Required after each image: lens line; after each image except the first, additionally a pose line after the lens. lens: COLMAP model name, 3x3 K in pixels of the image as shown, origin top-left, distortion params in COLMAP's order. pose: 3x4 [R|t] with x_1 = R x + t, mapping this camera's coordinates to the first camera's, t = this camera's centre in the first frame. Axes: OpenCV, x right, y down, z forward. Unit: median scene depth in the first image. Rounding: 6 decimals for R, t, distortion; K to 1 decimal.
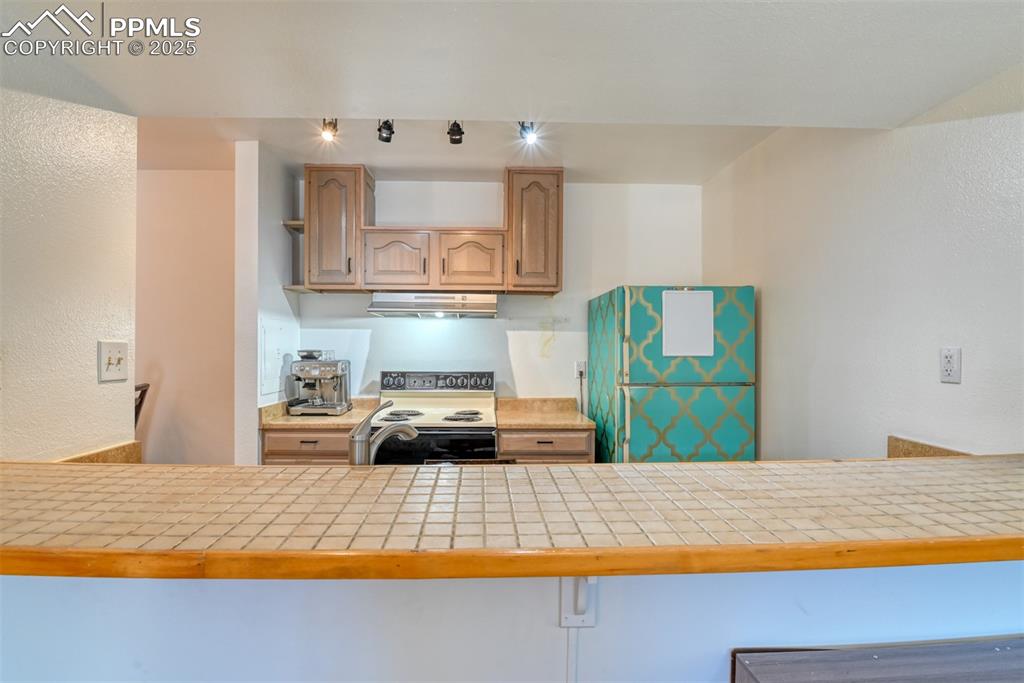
lens RADIAL K [[503.2, 0, 502.3], [0, 503.2, 348.8], [0, 0, 1]] dist [-0.022578, -0.004890]
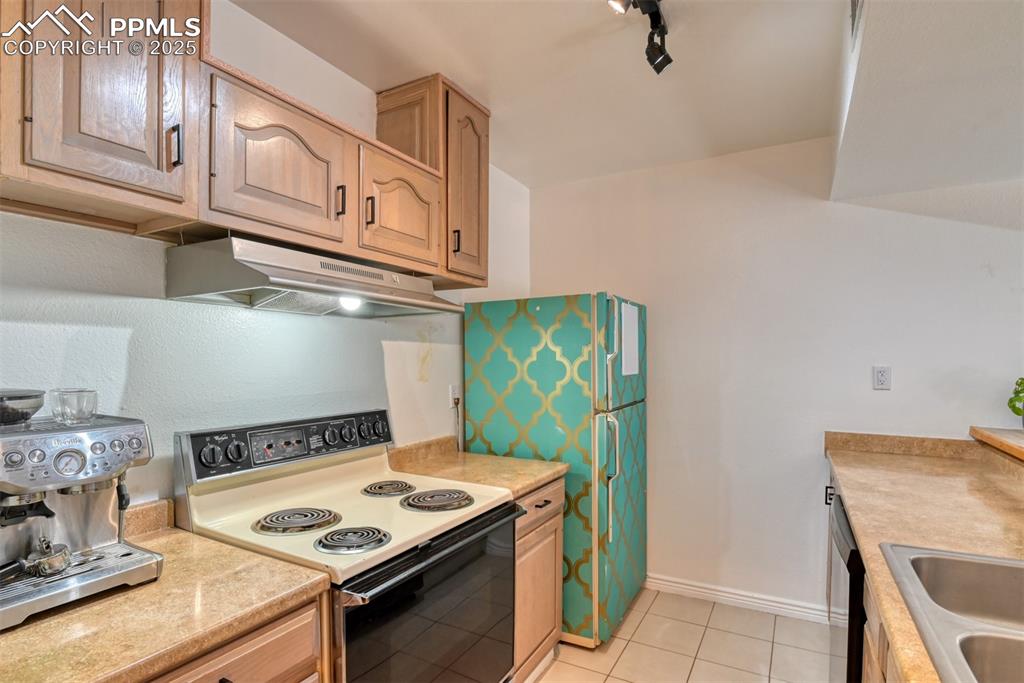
lens RADIAL K [[503.2, 0, 510.9], [0, 503.2, 370.2], [0, 0, 1]] dist [-0.022578, -0.004890]
pose [[0.518956, -0.021416, 0.854533, -0.475892], [0.005621, 0.999750, 0.021642, -0.013727], [-0.854783, -0.006428, 0.518946, 0.607377]]
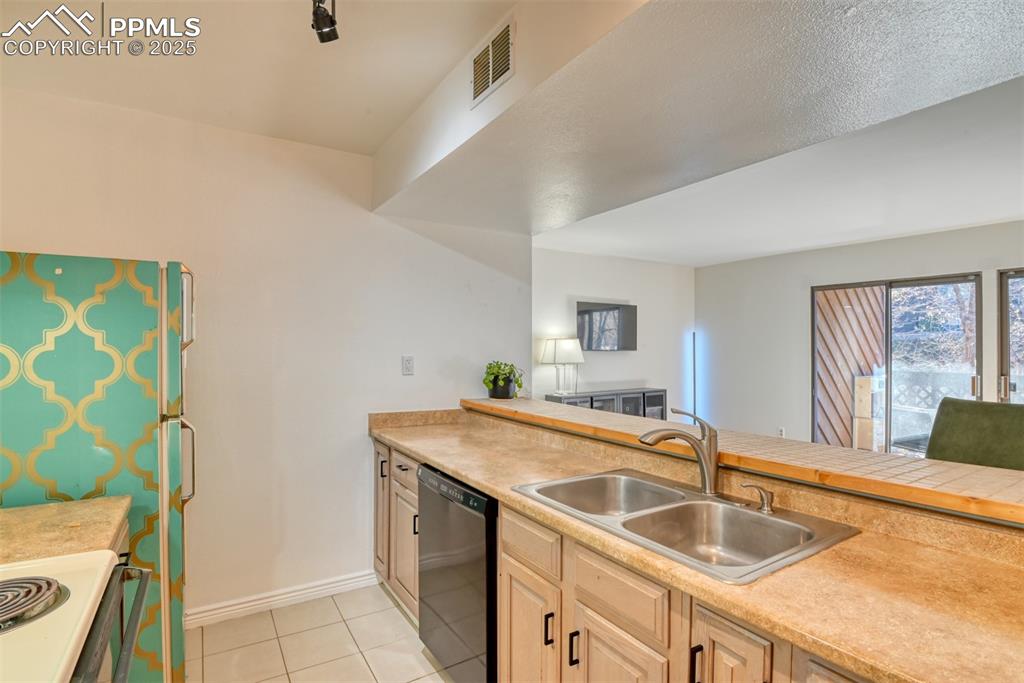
lens RADIAL K [[503.2, 0, 516.1], [0, 503.2, 345.3], [0, 0, 1]] dist [-0.022578, -0.004890]
pose [[-0.510397, 0.003295, 0.859933, -0.456608], [-0.004449, 0.999969, -0.006472, -0.015300], [-0.859928, -0.007129, -0.510366, 0.822483]]
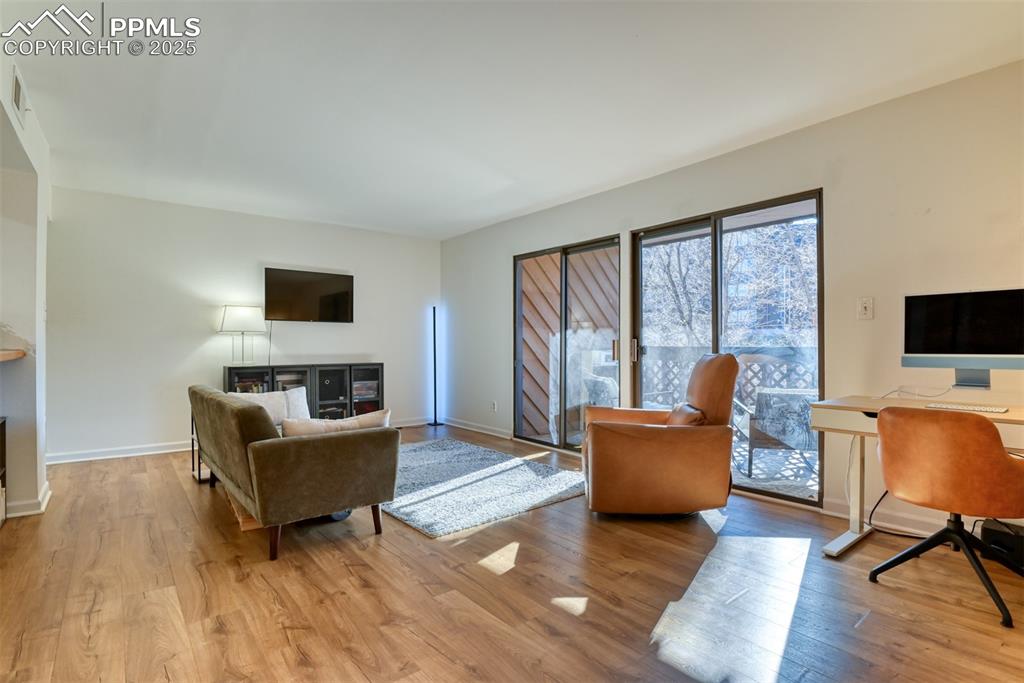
lens RADIAL K [[503.2, 0, 517.5], [0, 503.2, 345.2], [0, 0, 1]] dist [-0.022578, -0.004890]
pose [[-0.598349, 0.000513, 0.801235, -0.881303], [-0.005302, 0.999975, -0.004600, 0.079779], [-0.801218, -0.007000, -0.598332, 0.045501]]
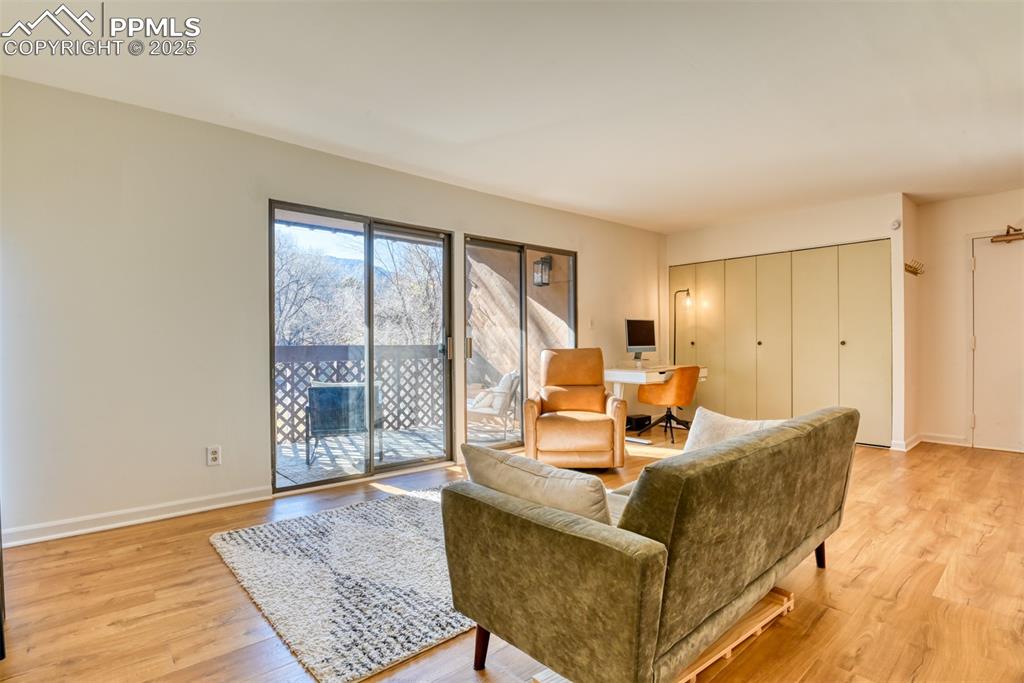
lens RADIAL K [[503.2, 0, 513.9], [0, 503.2, 338.0], [0, 0, 1]] dist [-0.022578, -0.004890]
pose [[-0.769541, -0.001231, -0.638596, 0.824756], [0.007835, 0.999905, -0.011370, 0.075164], [0.638549, -0.013753, -0.769458, 0.165643]]
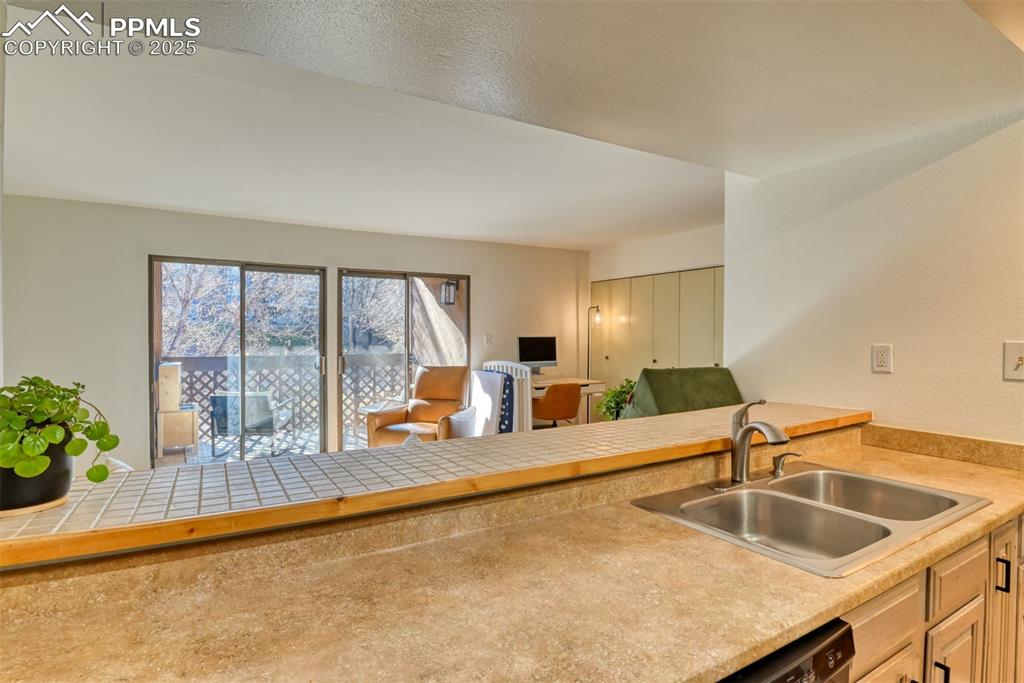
lens RADIAL K [[503.2, 0, 514.8], [0, 503.2, 337.8], [0, 0, 1]] dist [-0.022578, -0.004890]
pose [[-0.883714, 0.001995, -0.468023, 0.285953], [0.000110, 0.999992, 0.004056, -0.012043], [0.468028, 0.003533, -0.883707, 0.725551]]
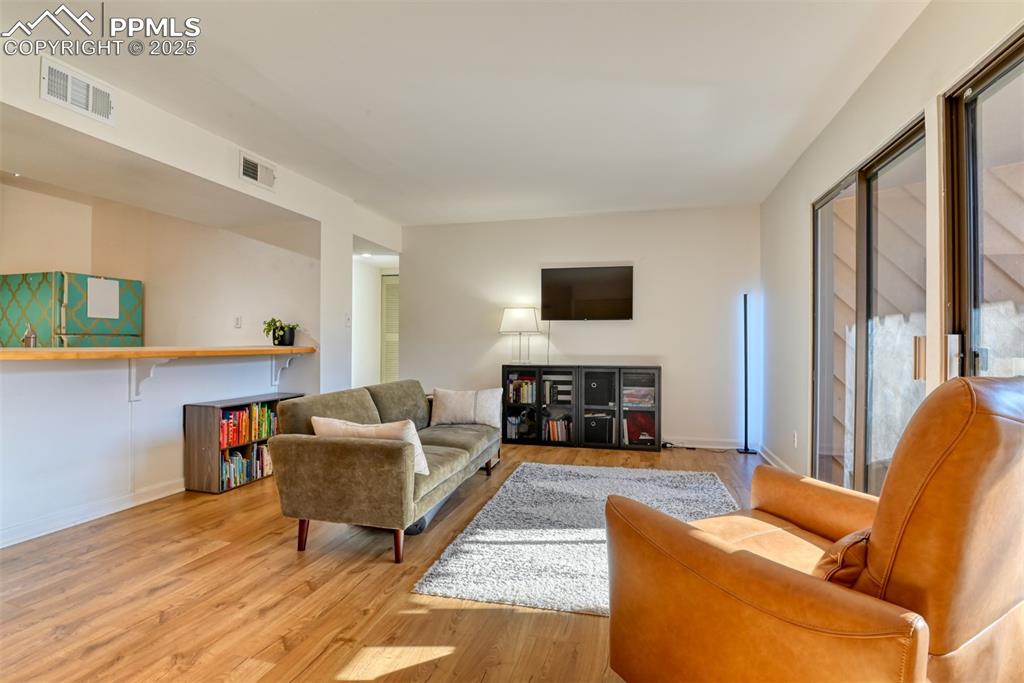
lens RADIAL K [[503.2, 0, 510.7], [0, 503.2, 346.7], [0, 0, 1]] dist [-0.022578, -0.004890]
pose [[0.295667, -0.004020, 0.955283, -0.701924], [-0.011379, 0.999905, 0.007730, 0.071076], [-0.955223, -0.013155, 0.295594, -0.690882]]
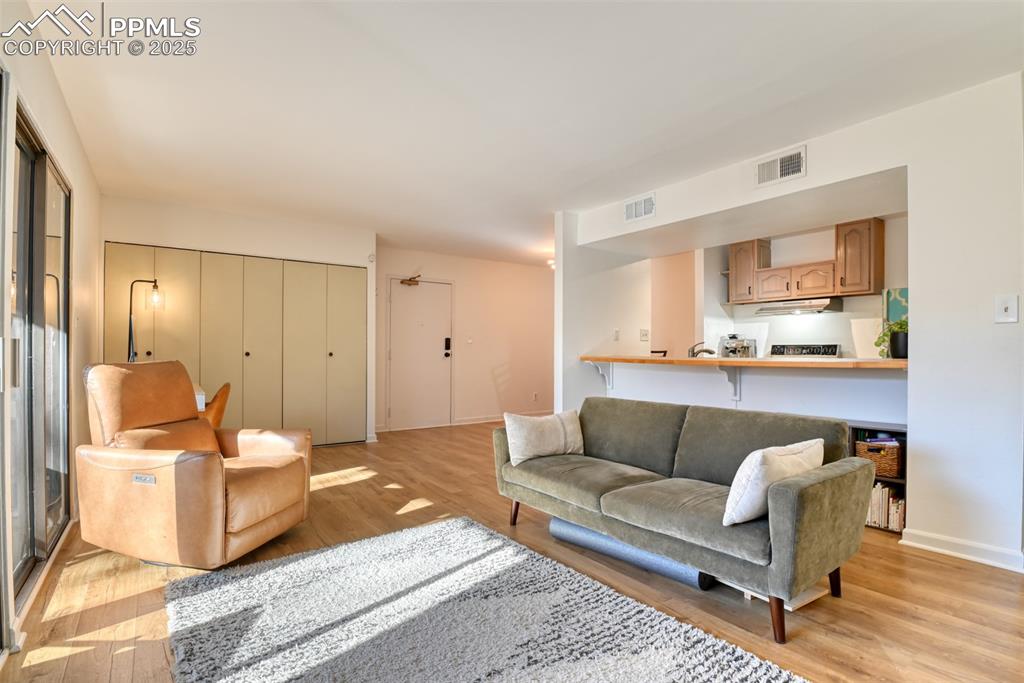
lens RADIAL K [[503.2, 0, 517.9], [0, 503.2, 351.7], [0, 0, 1]] dist [-0.022578, -0.004890]
pose [[0.550725, -0.000947, -0.834686, 0.825957], [0.000902, 0.999999, -0.000539, 0.074301], [0.834687, -0.000456, 0.550725, -0.835936]]
